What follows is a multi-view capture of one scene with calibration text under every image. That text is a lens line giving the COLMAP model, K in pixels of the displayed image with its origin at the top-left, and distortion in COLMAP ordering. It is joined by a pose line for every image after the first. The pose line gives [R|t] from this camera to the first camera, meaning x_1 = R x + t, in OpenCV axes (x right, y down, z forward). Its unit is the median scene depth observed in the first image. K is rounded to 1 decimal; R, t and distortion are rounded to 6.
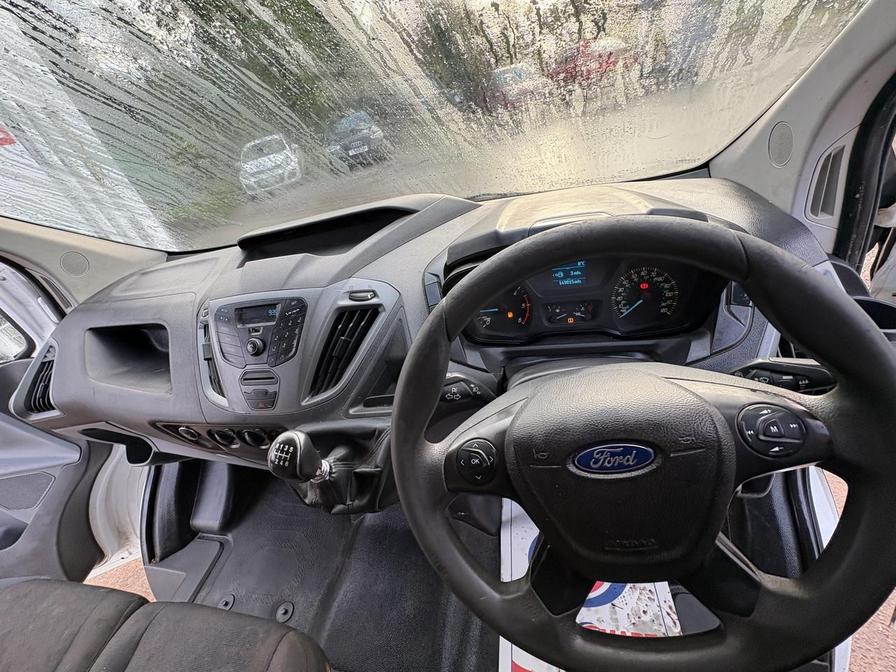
lens RADIAL K [[356.4, 0, 450.3], [0, 356.4, 335.8], [0, 0, 1]] dist [0.000441, -0.000084]
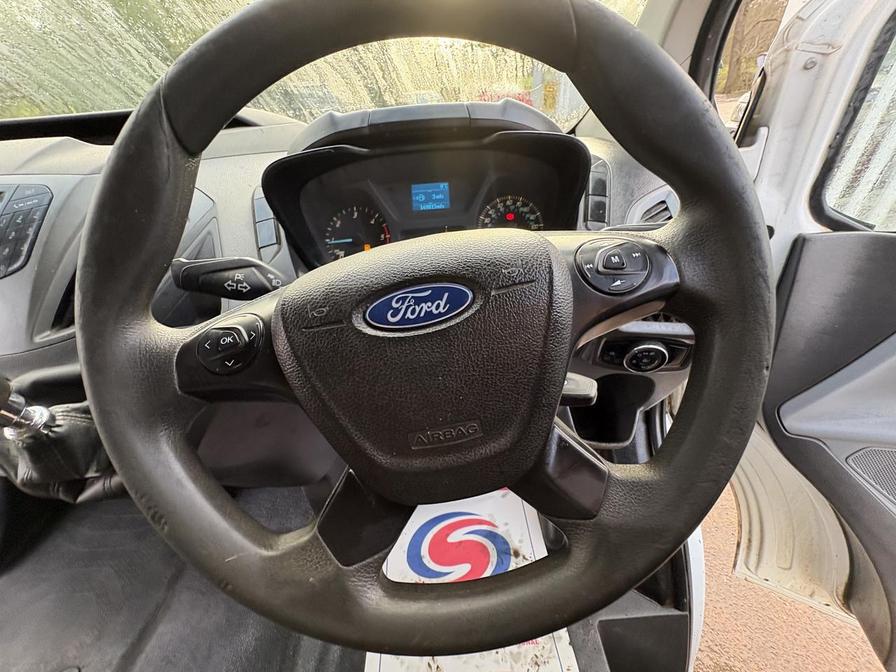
lens RADIAL K [[356.4, 0, 450.3], [0, 356.4, 335.8], [0, 0, 1]] dist [0.000441, -0.000084]
pose [[0.970343, 0.008887, 0.241570, 0.172295], [0.003792, 0.998641, -0.051971, 0.214111], [-0.241704, 0.051345, 0.968991, 0.158439]]
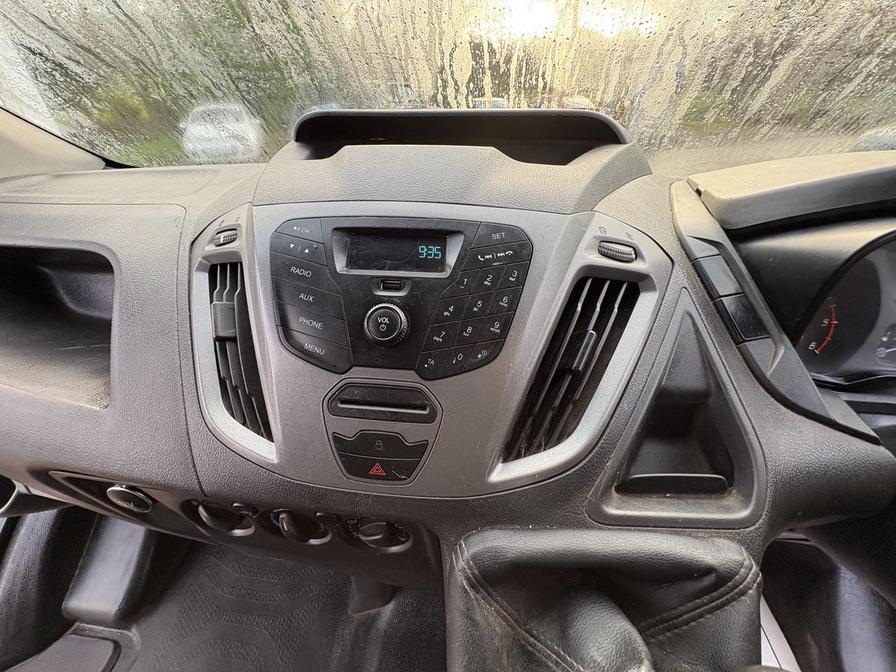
lens RADIAL K [[356.4, 0, 450.3], [0, 356.4, 335.8], [0, 0, 1]] dist [0.000441, -0.000084]
pose [[0.975707, 0.138206, 0.169985, -0.534689], [-0.130036, 0.989791, -0.058343, 0.056198], [-0.176313, 0.034821, 0.983718, 0.580236]]
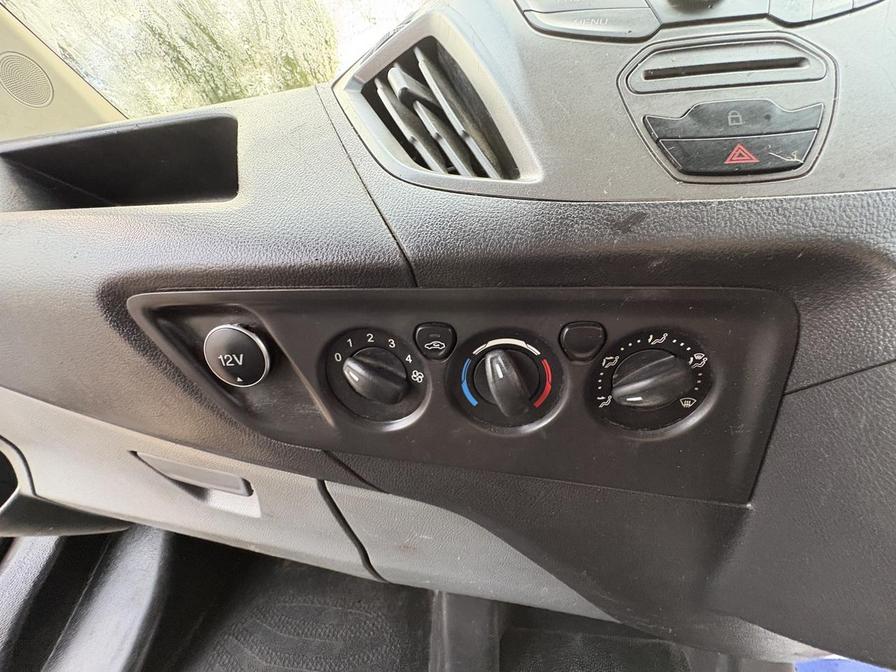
lens RADIAL K [[356.4, 0, 450.3], [0, 356.4, 335.8], [0, 0, 1]] dist [0.000441, -0.000084]
pose [[0.983112, 0.144796, 0.111916, -0.714499], [-0.104390, 0.945992, -0.306922, 0.387709], [-0.150313, 0.290056, 0.945132, 0.835234]]
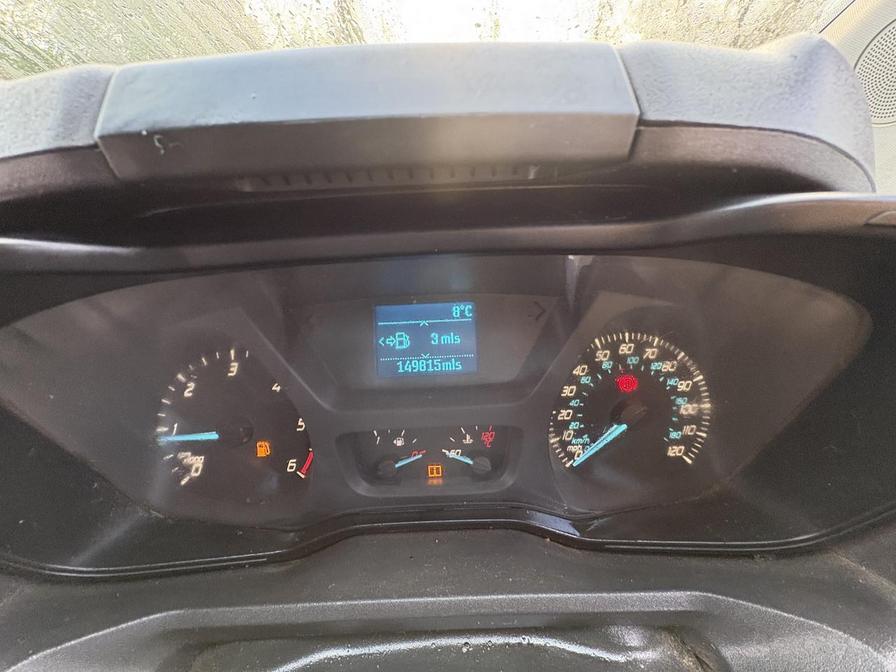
lens RADIAL K [[356.4, 0, 450.3], [0, 356.4, 335.8], [0, 0, 1]] dist [0.000441, -0.000084]
pose [[0.967983, 0.049036, 0.246181, 0.275880], [-0.019228, 0.992337, -0.122058, -0.139393], [-0.250280, 0.113416, 0.961508, 0.686762]]
